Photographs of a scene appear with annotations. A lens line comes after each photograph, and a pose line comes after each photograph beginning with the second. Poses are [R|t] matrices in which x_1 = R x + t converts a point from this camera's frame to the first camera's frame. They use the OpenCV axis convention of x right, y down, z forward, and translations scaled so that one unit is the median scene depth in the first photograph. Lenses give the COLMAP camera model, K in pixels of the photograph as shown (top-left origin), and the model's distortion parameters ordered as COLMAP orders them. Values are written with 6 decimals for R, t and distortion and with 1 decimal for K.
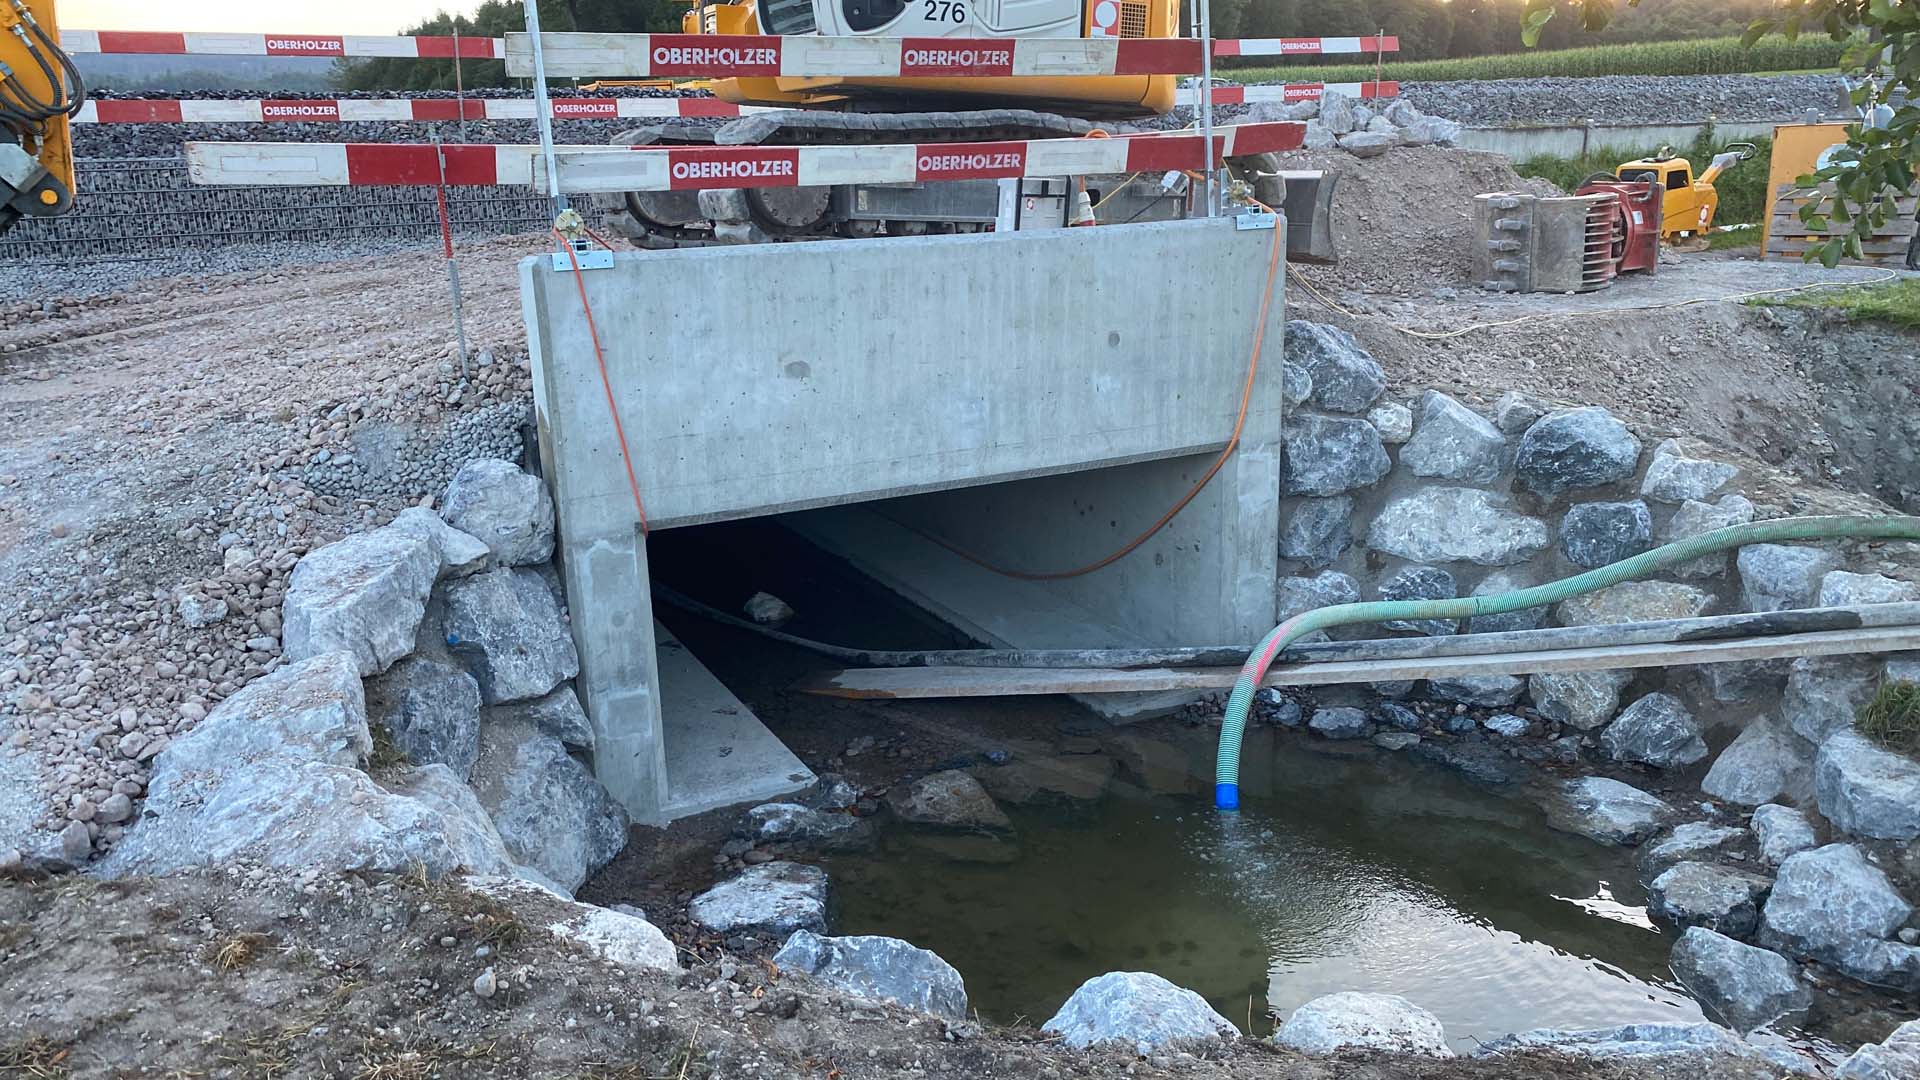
lens RADIAL K [[1452.3, 0, 961.0], [0, 1452.3, 534.3], [0, 0, 1]] dist [0.066263, -0.089657]
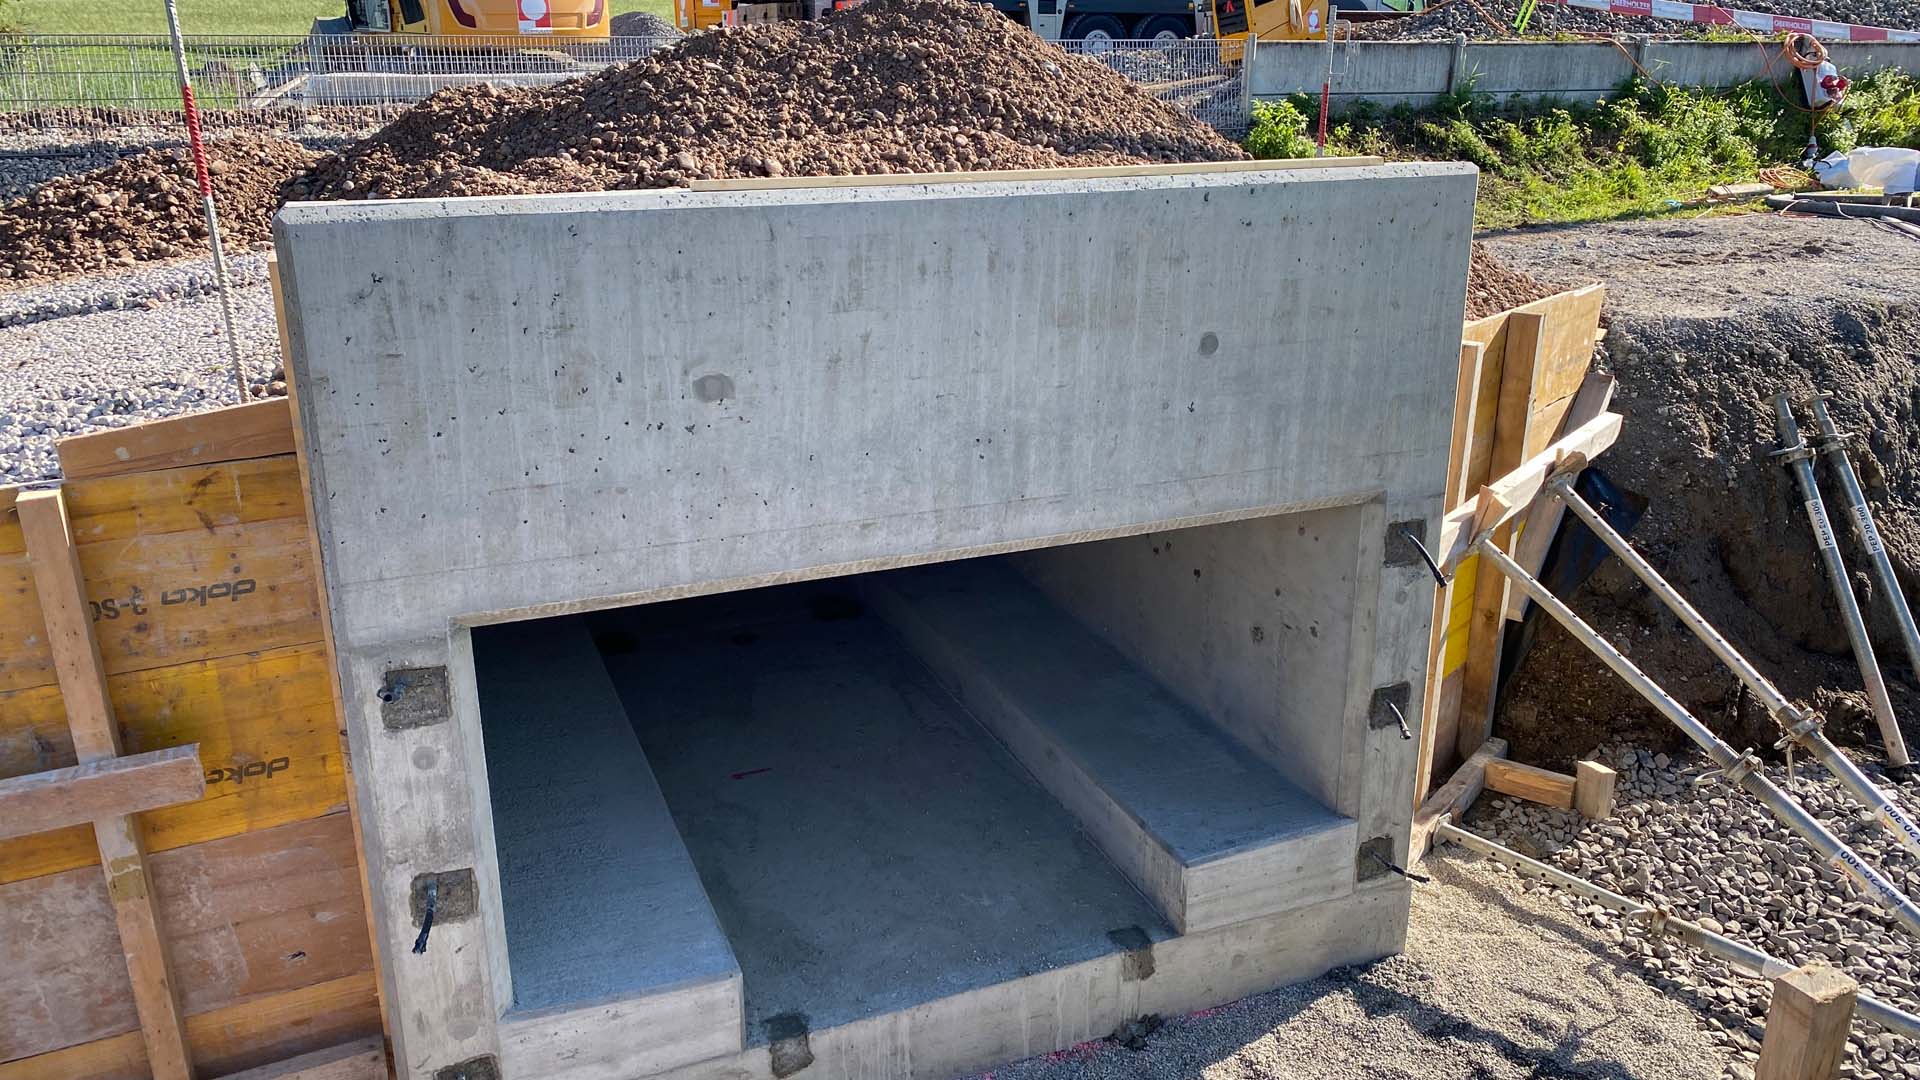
lens RADIAL K [[1513.9, 0, 960.0], [0, 1513.9, 540.0], [0, 0, 1]] dist [0.087235, -0.303822]
pose [[0.997199, 0.049248, -0.056295, 0.035329], [-0.045942, 0.997225, 0.058574, -0.082410], [0.059023, -0.055823, 0.996695, 0.299411]]
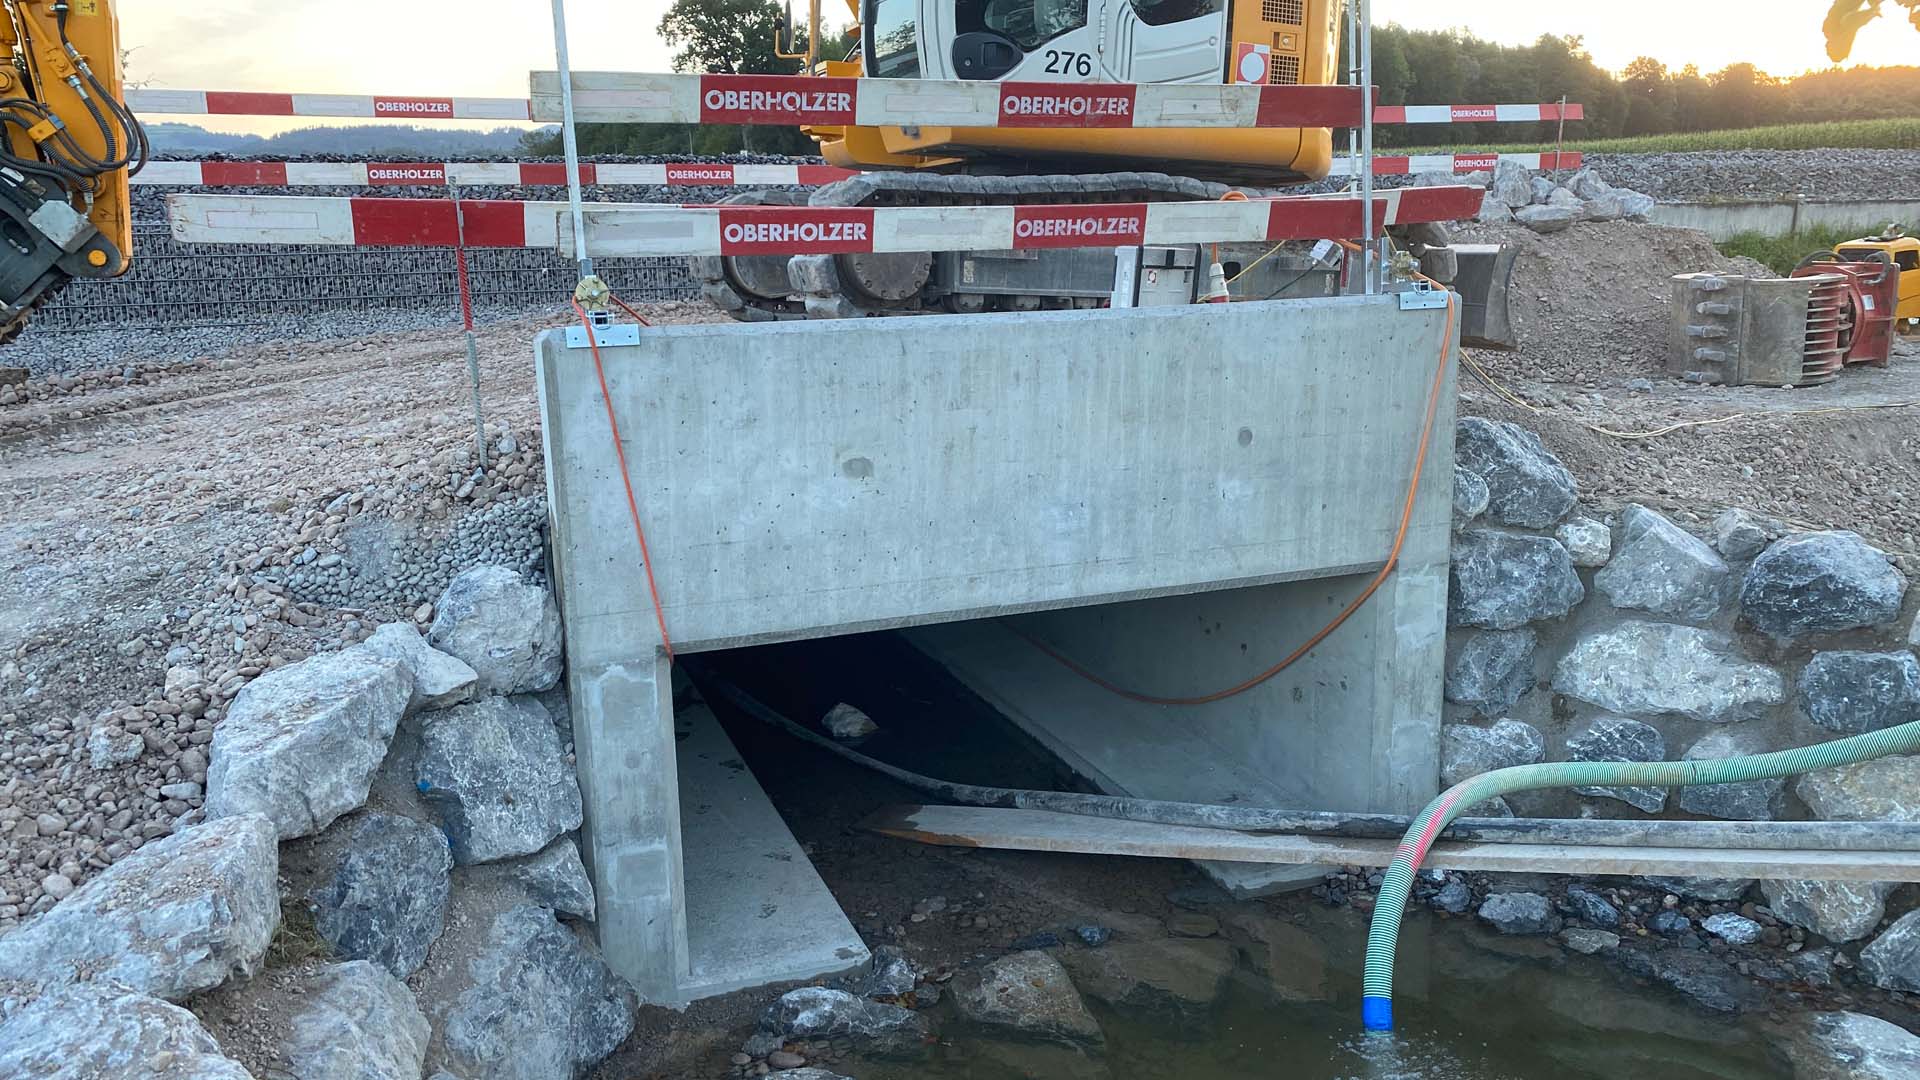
lens RADIAL K [[1468.8, 0, 950.7], [0, 1468.8, 532.7], [0, 0, 1]] dist [0.075597, -0.115463]
pose [[0.994154, 0.029773, -0.103789, 0.027329], [-0.035122, 0.998126, -0.050100, -0.032190], [0.102103, 0.053452, 0.993337, 0.151517]]
